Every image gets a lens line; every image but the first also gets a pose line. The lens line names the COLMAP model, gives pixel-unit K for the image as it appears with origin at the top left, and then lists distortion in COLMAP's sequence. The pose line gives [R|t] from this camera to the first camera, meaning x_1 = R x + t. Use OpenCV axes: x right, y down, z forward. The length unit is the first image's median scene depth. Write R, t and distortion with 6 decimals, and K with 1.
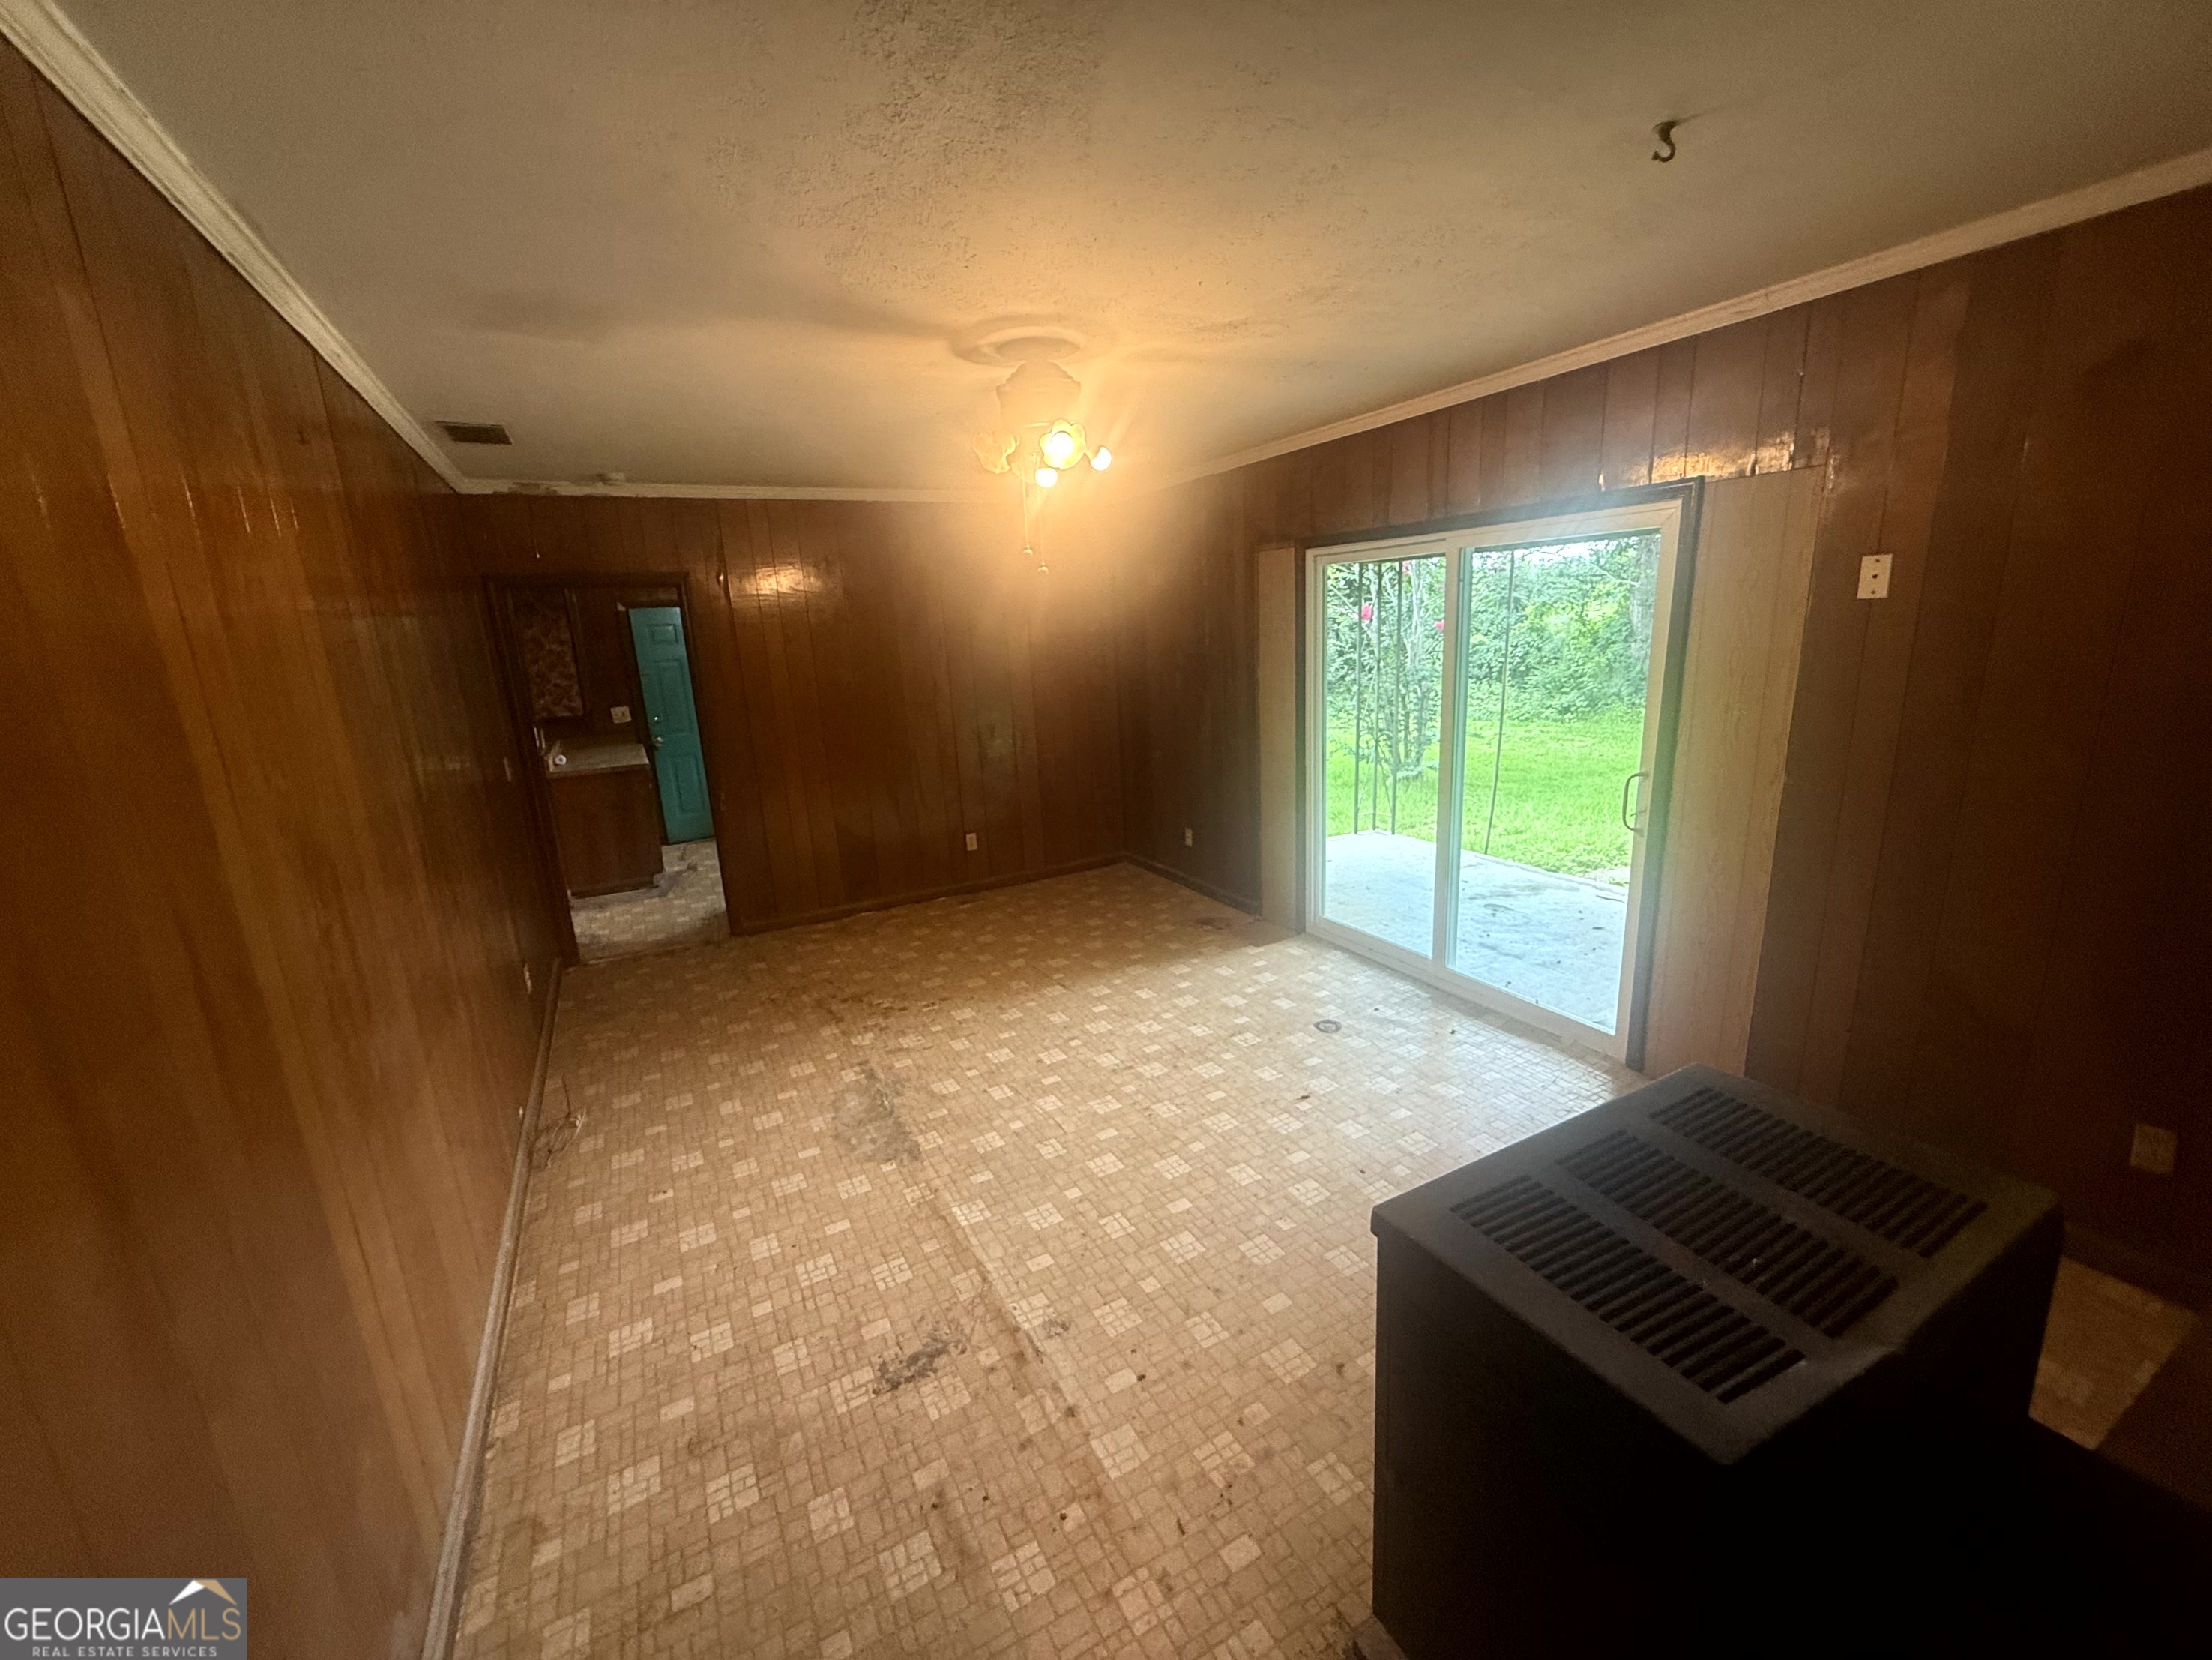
lens RADIAL K [[880.2, 0, 1106.4], [0, 880.2, 834.1], [0, 0, 1]] dist [-0.000500, 0.000054]
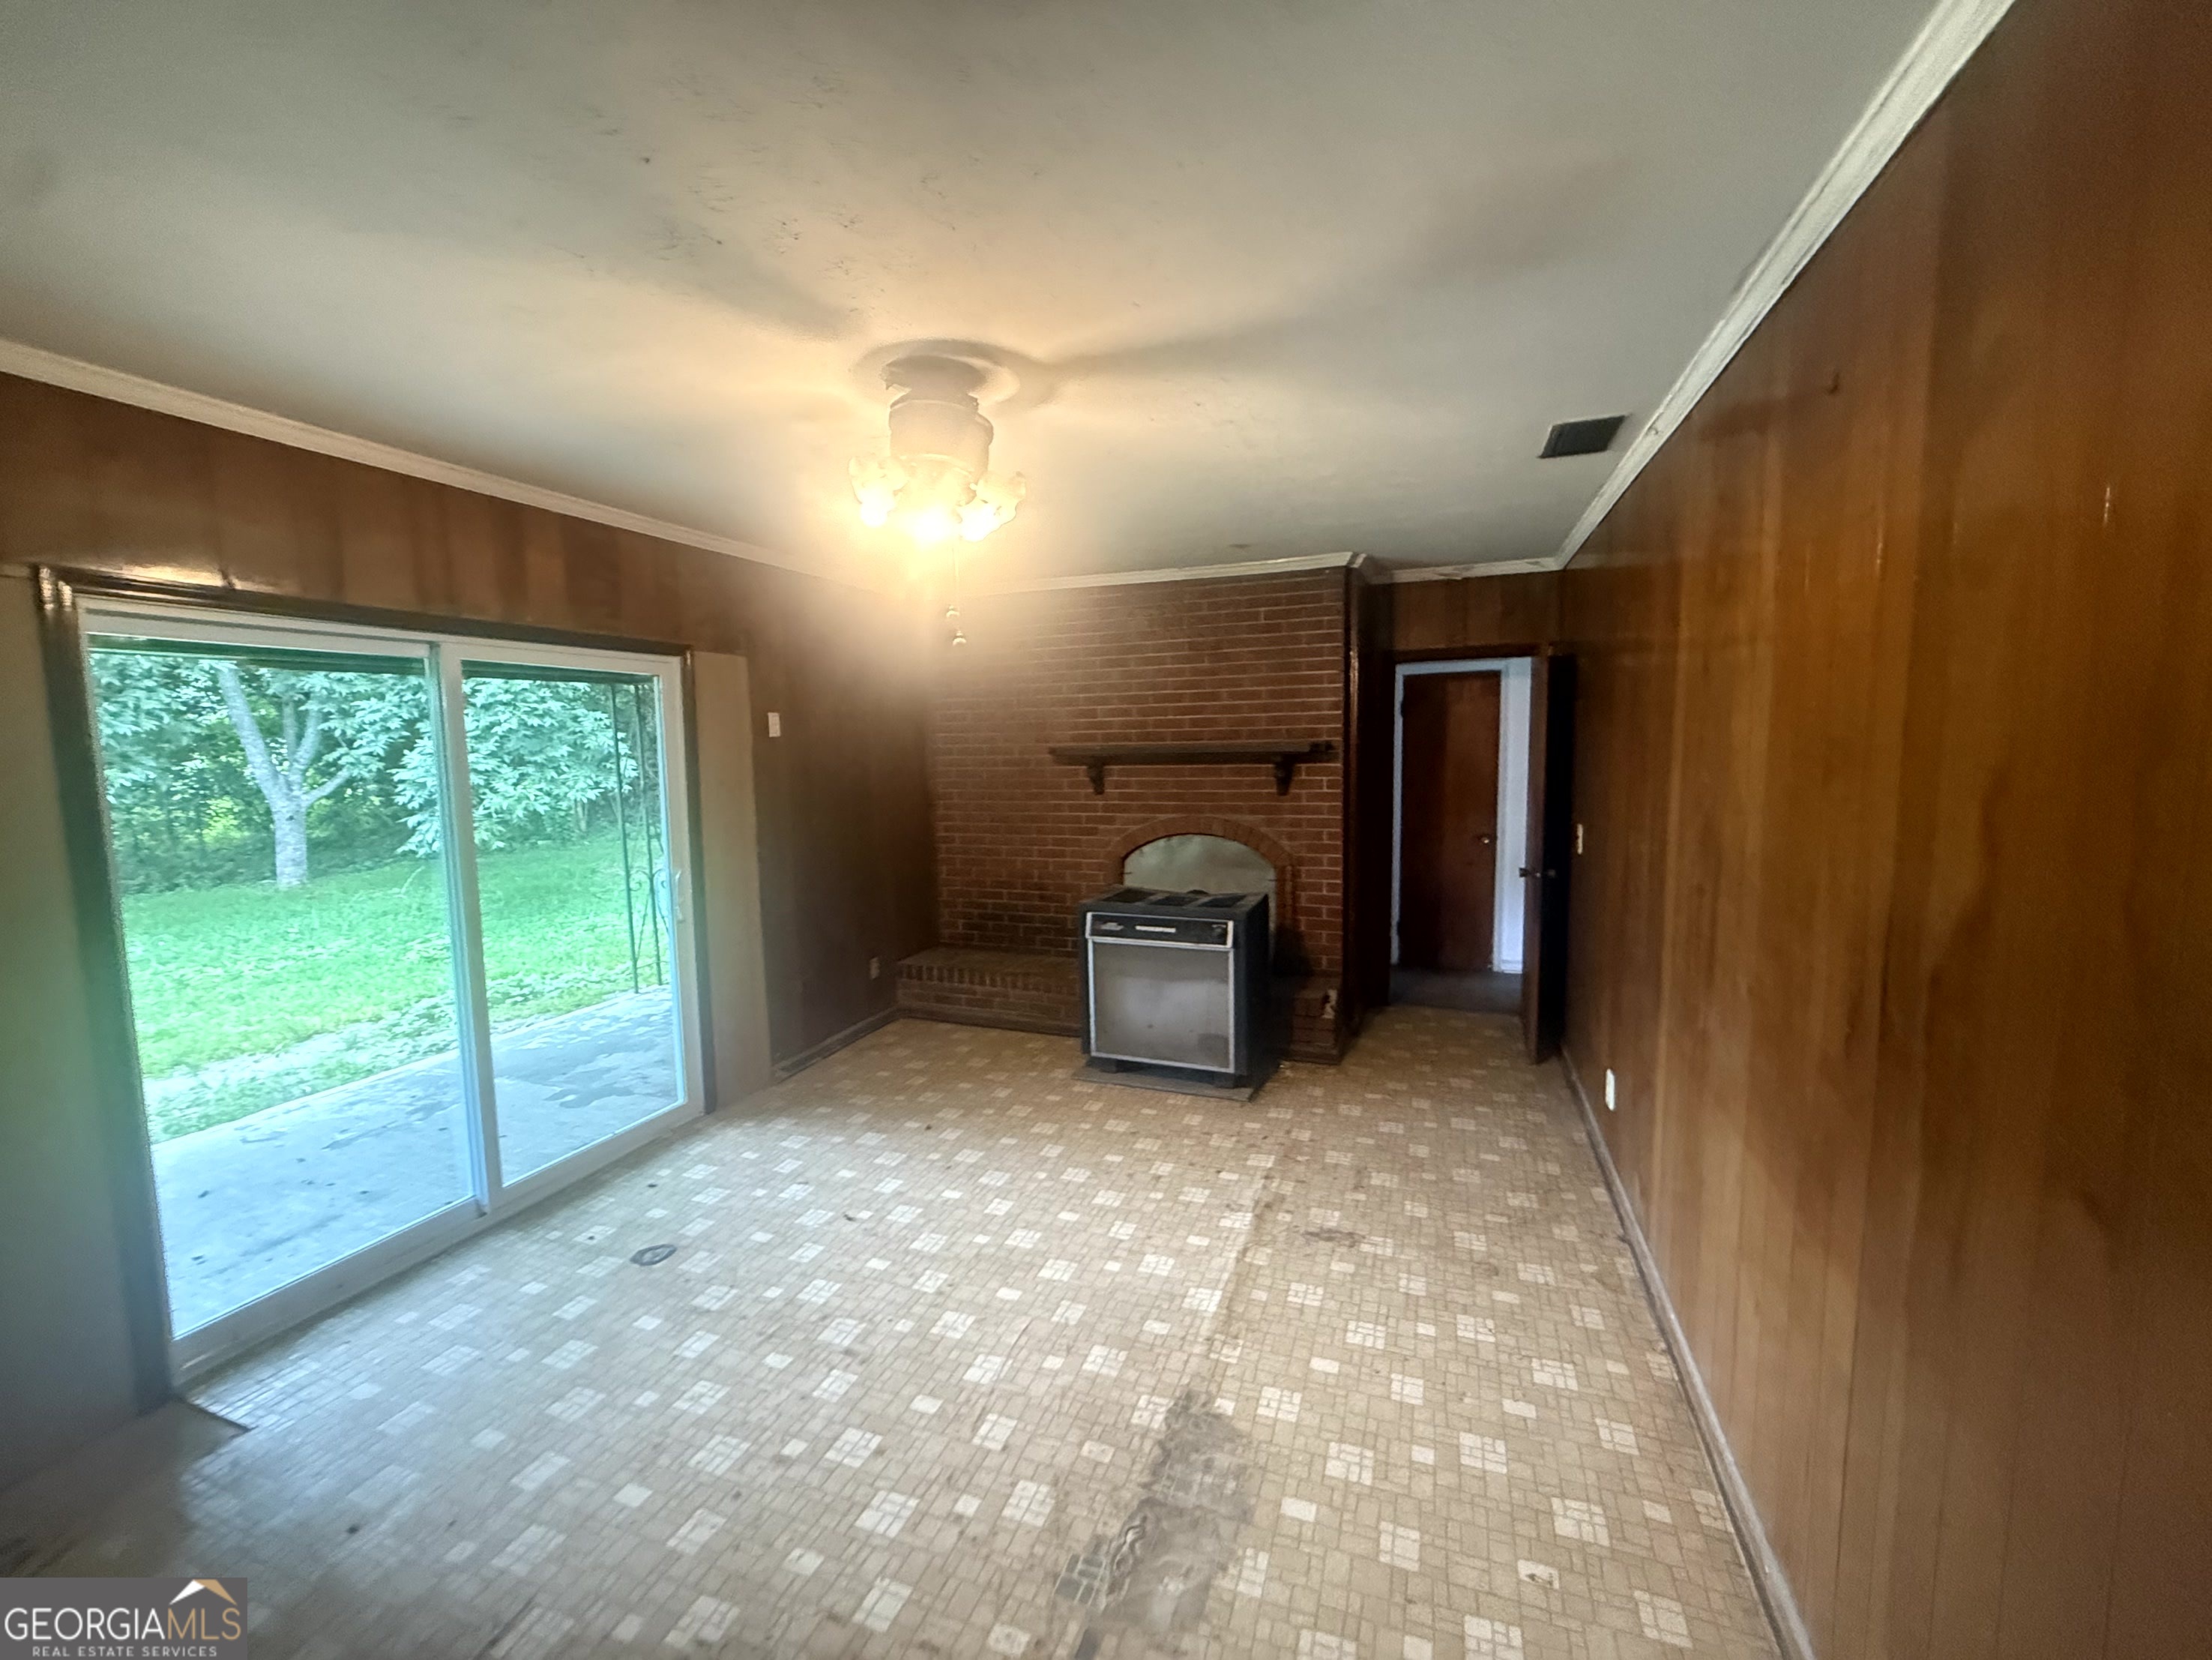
lens RADIAL K [[880.2, 0, 1104.1], [0, 880.2, 824.2], [0, 0, 1]] dist [-0.000500, 0.000054]
pose [[-0.649989, -0.009611, 0.759883, -0.818091], [0.227360, 0.951661, 0.206517, -0.290834], [-0.725135, 0.307001, -0.616384, 1.527985]]
